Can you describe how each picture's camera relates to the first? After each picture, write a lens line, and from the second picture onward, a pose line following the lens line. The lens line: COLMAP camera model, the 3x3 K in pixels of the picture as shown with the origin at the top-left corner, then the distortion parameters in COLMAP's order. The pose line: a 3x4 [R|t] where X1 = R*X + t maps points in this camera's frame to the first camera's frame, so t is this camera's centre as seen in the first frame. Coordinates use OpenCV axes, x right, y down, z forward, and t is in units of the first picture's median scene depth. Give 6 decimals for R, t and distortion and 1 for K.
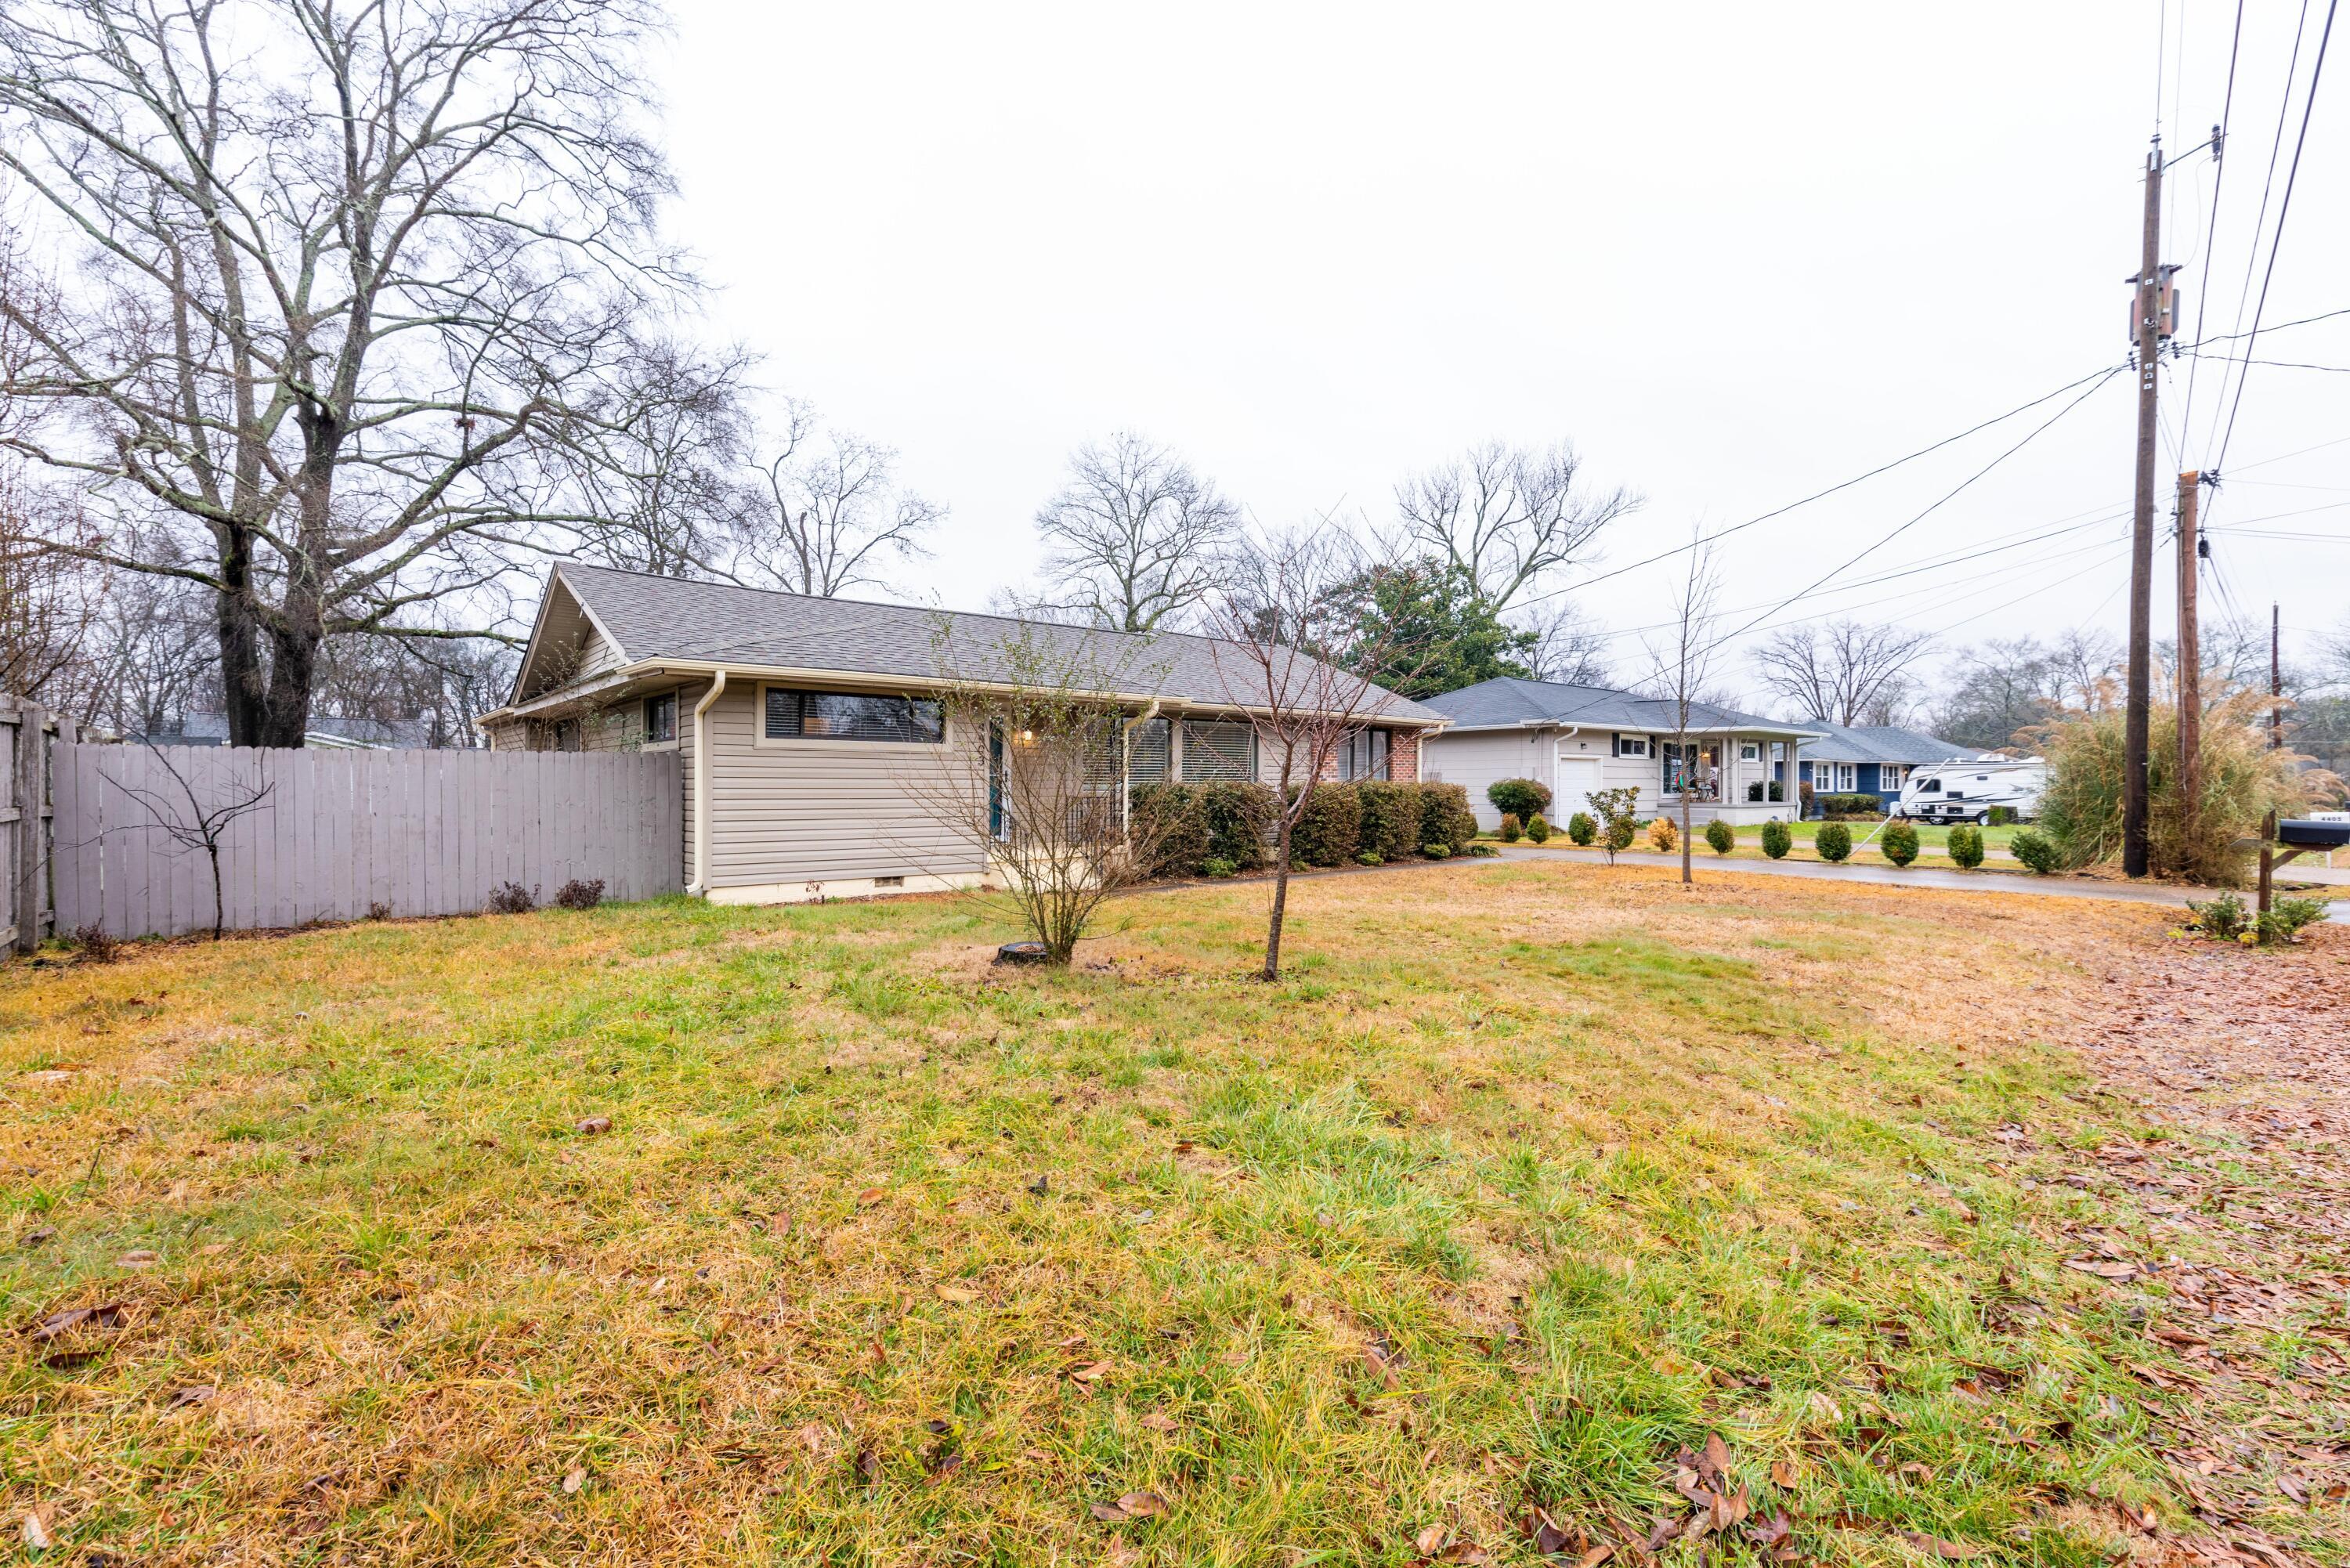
lens RADIAL K [[1012.0, 0, 1177.0], [0, 1012.0, 753.2], [0, 0, 1]] dist [0.013107, -0.004598]
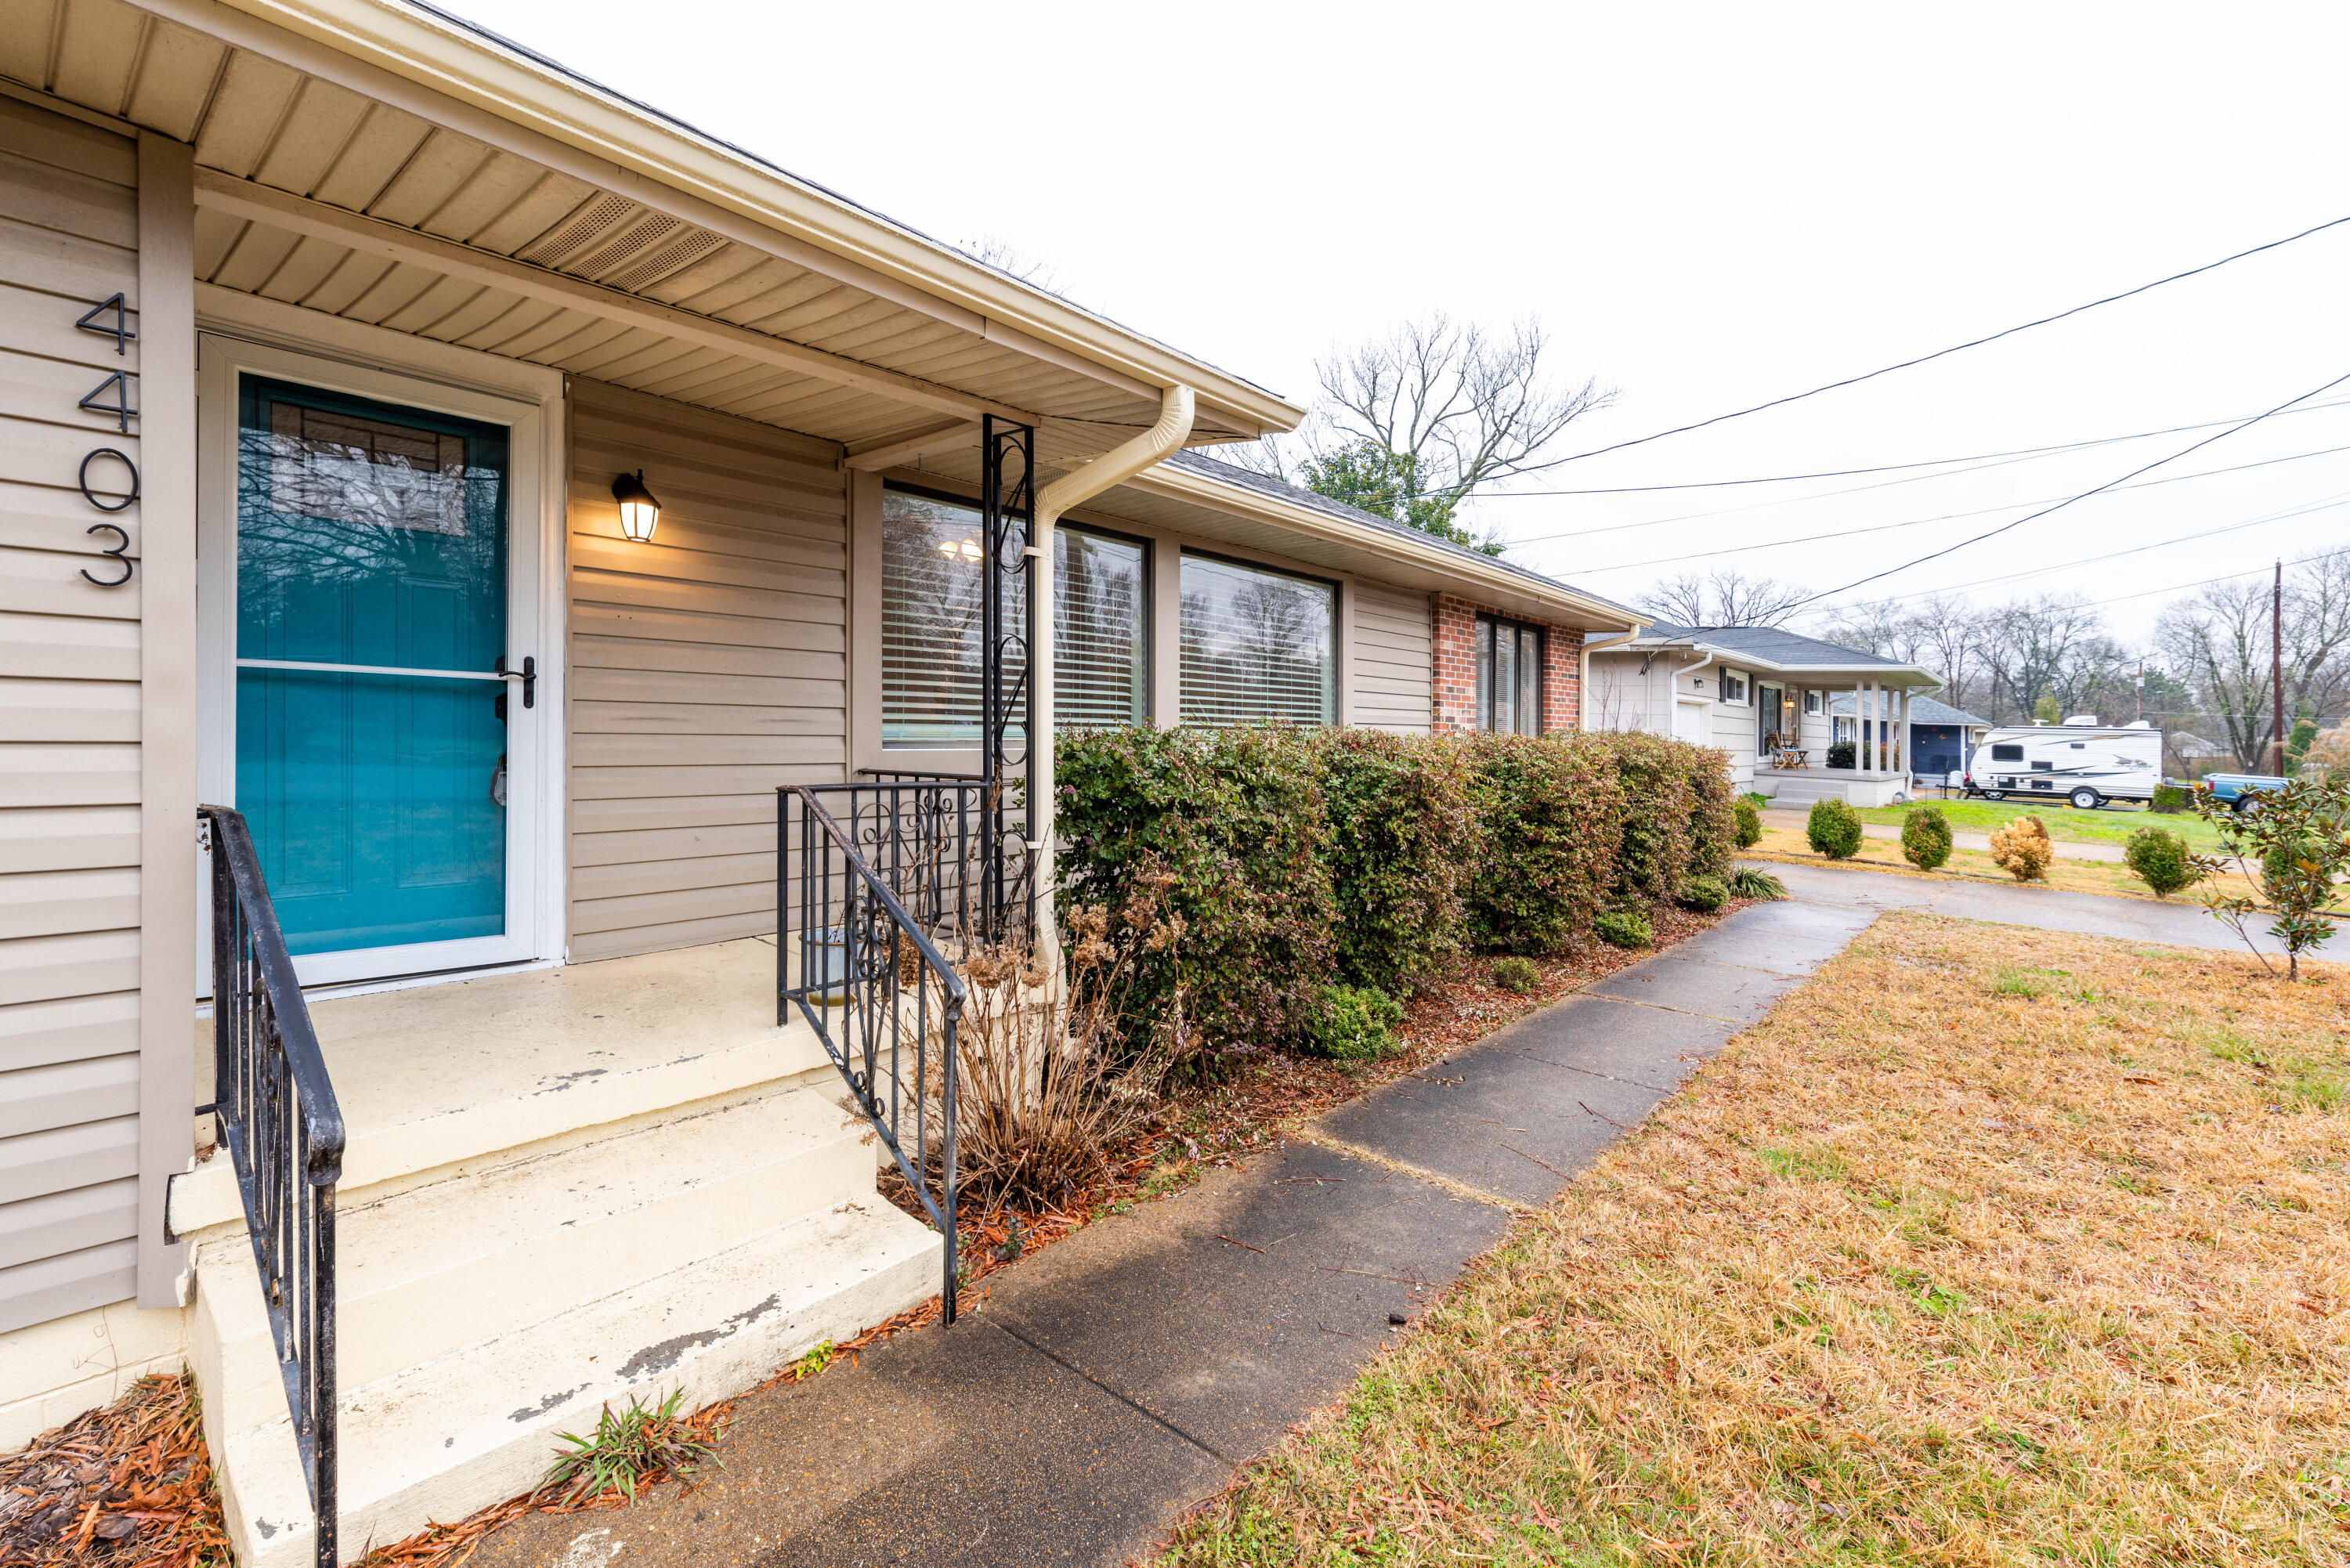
lens RADIAL K [[1012.0, 0, 1177.0], [0, 1012.0, 753.2], [0, 0, 1]] dist [0.013107, -0.004598]
pose [[0.987791, 0.029576, 0.152951, -0.026439], [-0.039494, 0.997281, 0.062222, 0.009600], [-0.150694, -0.067503, 0.986273, 0.360376]]
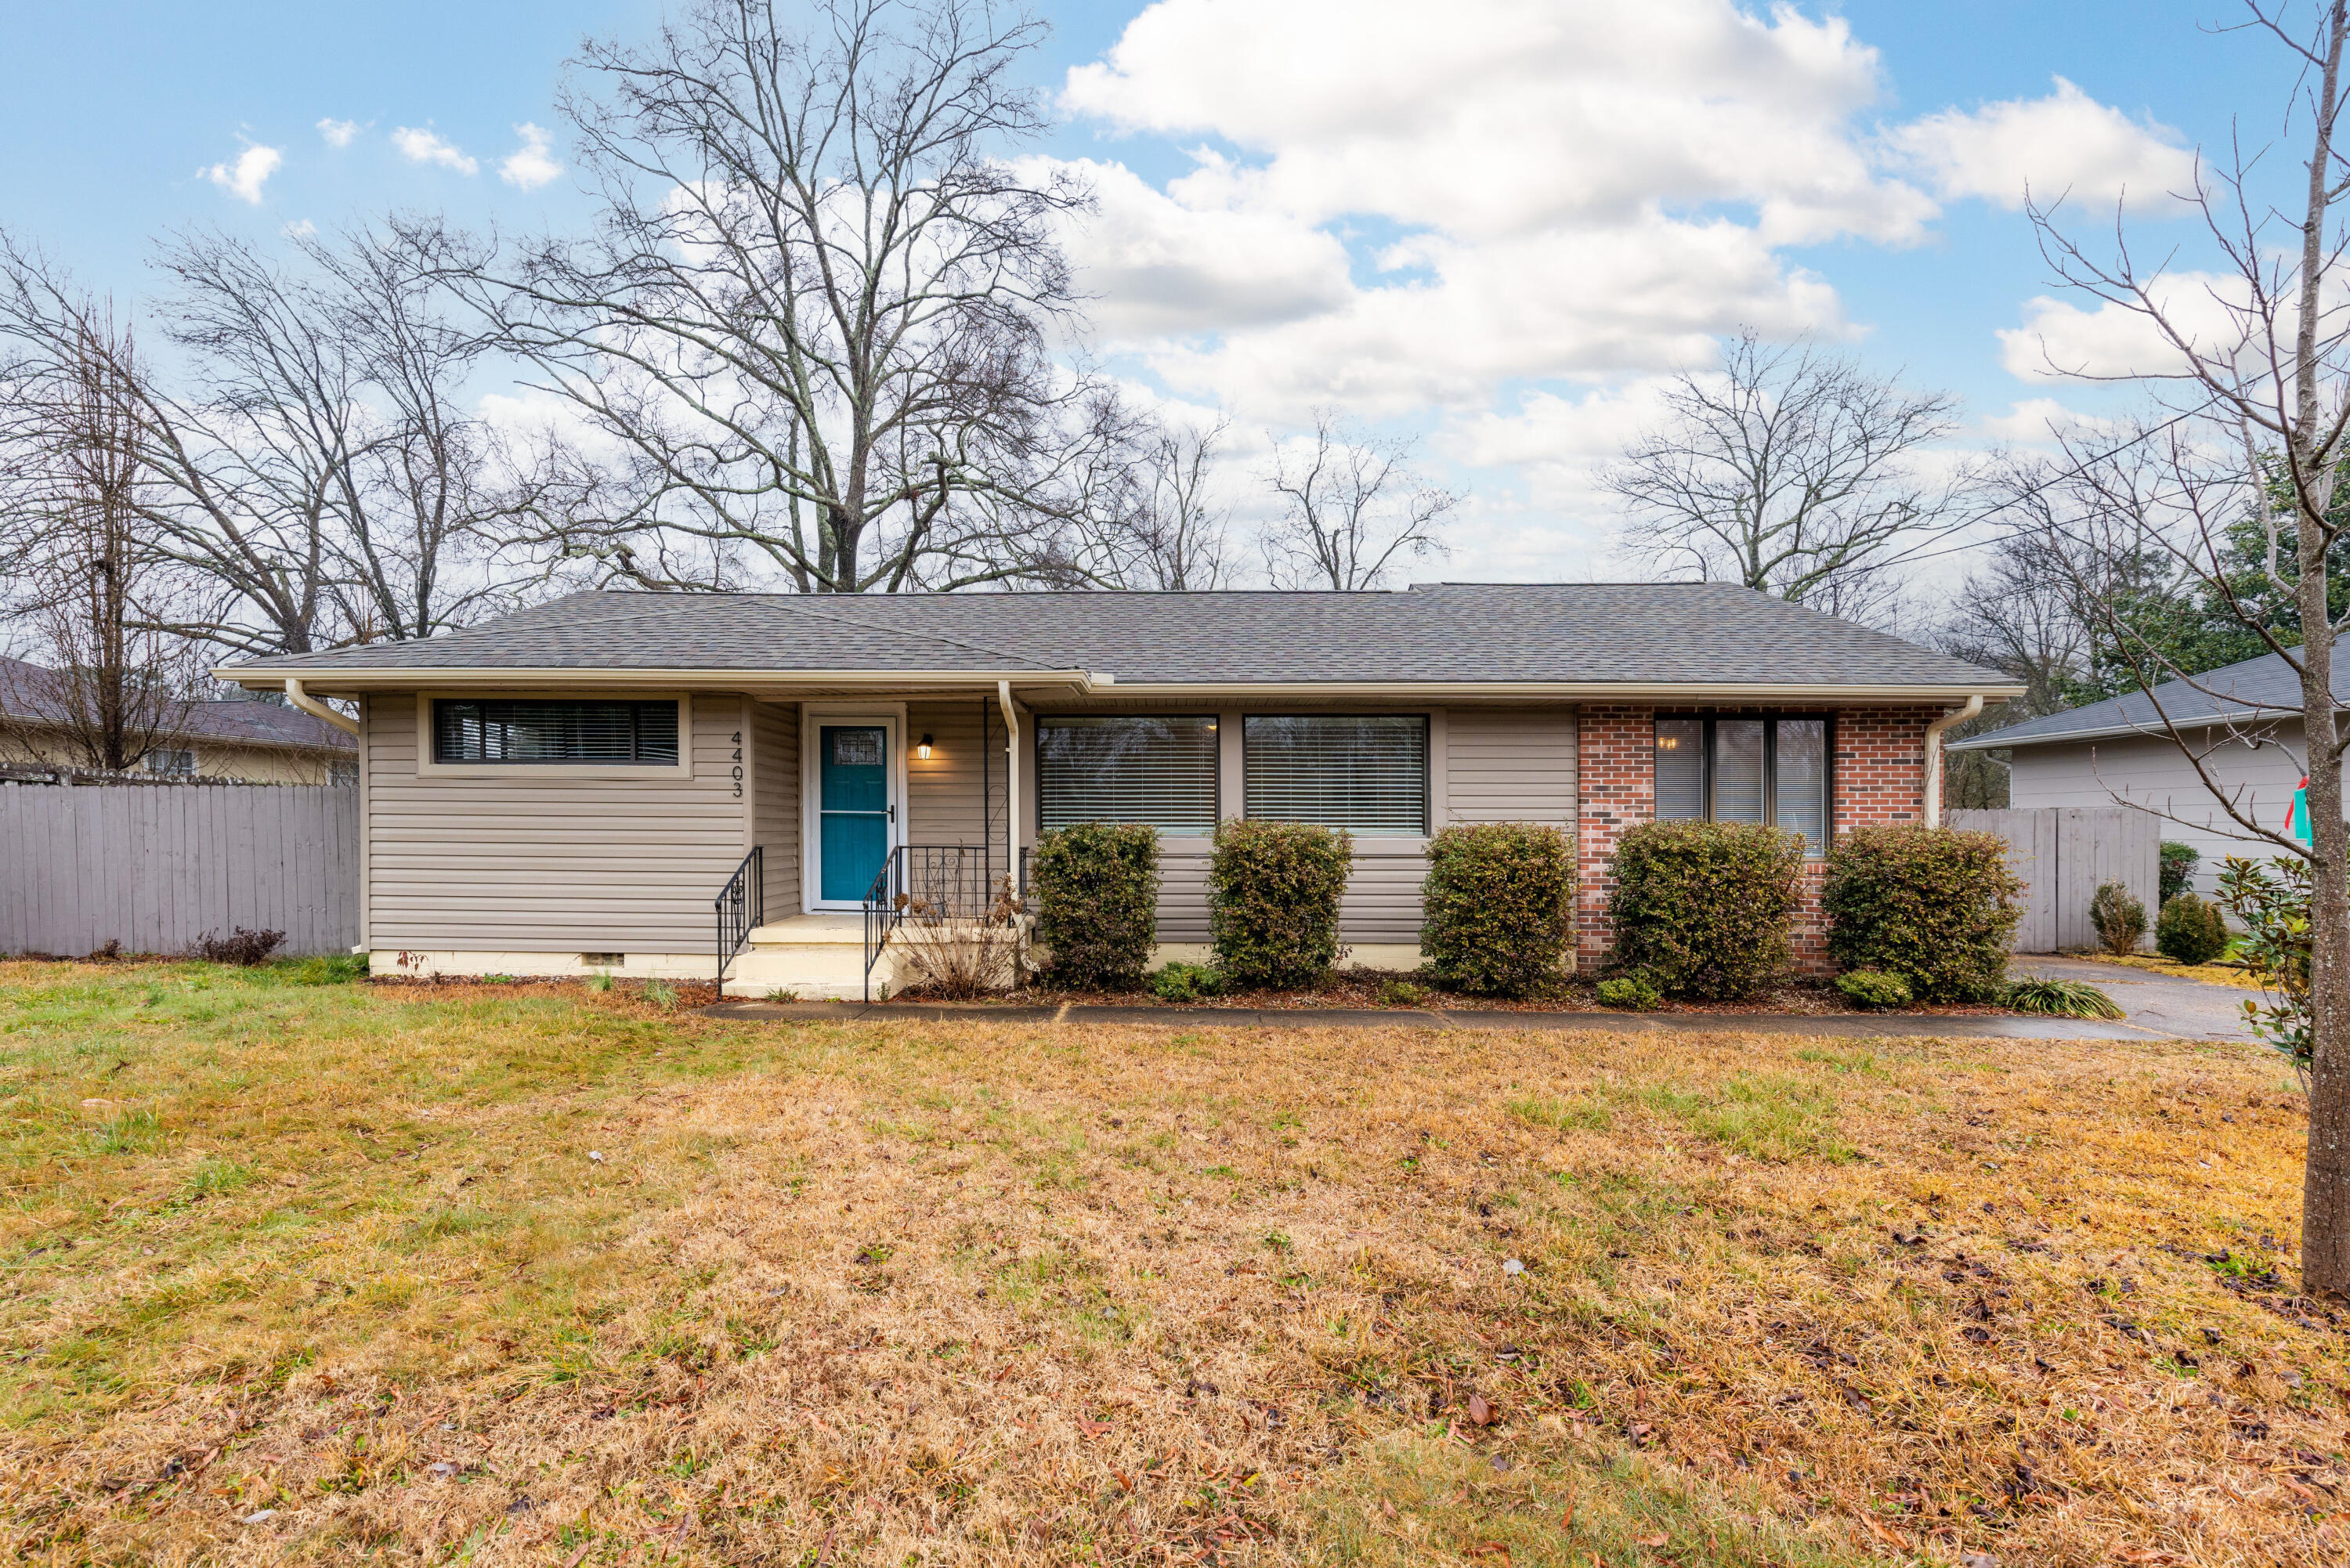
lens RADIAL K [[1045.6, 0, 1189.1], [0, 1045.6, 782.7], [0, 0, 1]] dist [0.009718, -0.000040]
pose [[0.746744, -0.024208, -0.664671, 0.211702], [0.012927, 0.999677, -0.021886, 0.010178], [0.664986, 0.007751, 0.746816, 0.297910]]
